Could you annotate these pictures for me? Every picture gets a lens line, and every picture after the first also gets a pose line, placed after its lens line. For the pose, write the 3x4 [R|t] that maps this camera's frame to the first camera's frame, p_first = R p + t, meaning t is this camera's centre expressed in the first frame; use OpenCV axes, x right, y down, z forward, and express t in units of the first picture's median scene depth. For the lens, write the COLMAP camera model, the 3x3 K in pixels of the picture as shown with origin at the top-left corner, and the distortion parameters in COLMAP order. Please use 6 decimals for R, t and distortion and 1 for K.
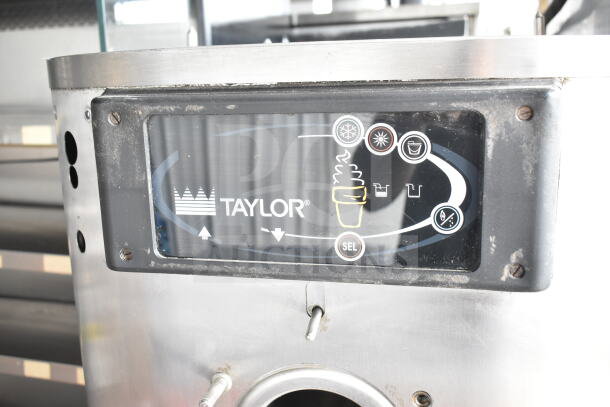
lens RADIAL K [[583.7, 0, 309.0], [0, 583.7, 200.2], [0, 0, 1]] dist [-0.021340, 0.000000]
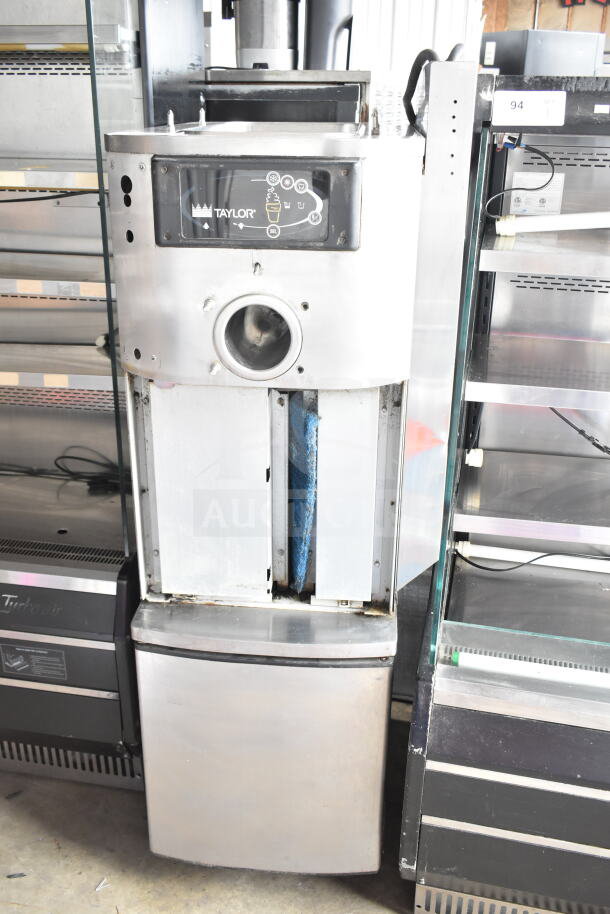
lens RADIAL K [[843.7, 0, 301.8], [0, 843.7, 453.4], [0, 0, 1]] dist [-0.023419, 0.000000]
pose [[0.990075, -0.018637, 0.139298, -0.287620], [-0.007602, 0.982615, 0.185498, 0.313572], [-0.140334, -0.184716, 0.972721, -2.315743]]
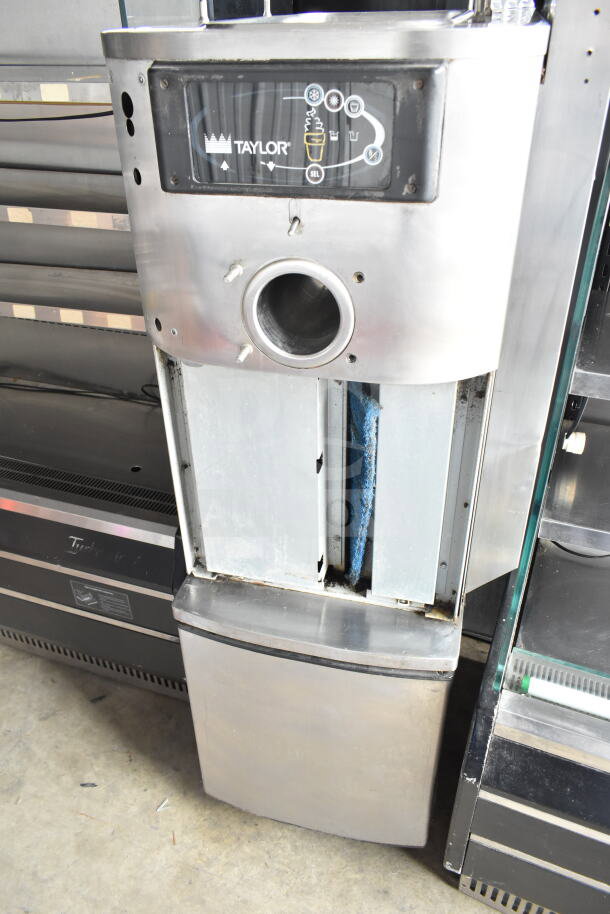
lens RADIAL K [[691.7, 0, 302.7], [0, 691.7, 455.9], [0, 0, 1]] dist [-0.016149, -0.002302]
pose [[0.999410, 0.024126, -0.024441, 0.099318], [-0.013457, 0.929873, 0.367636, 0.101603], [0.031596, -0.367090, 0.929649, -1.046622]]
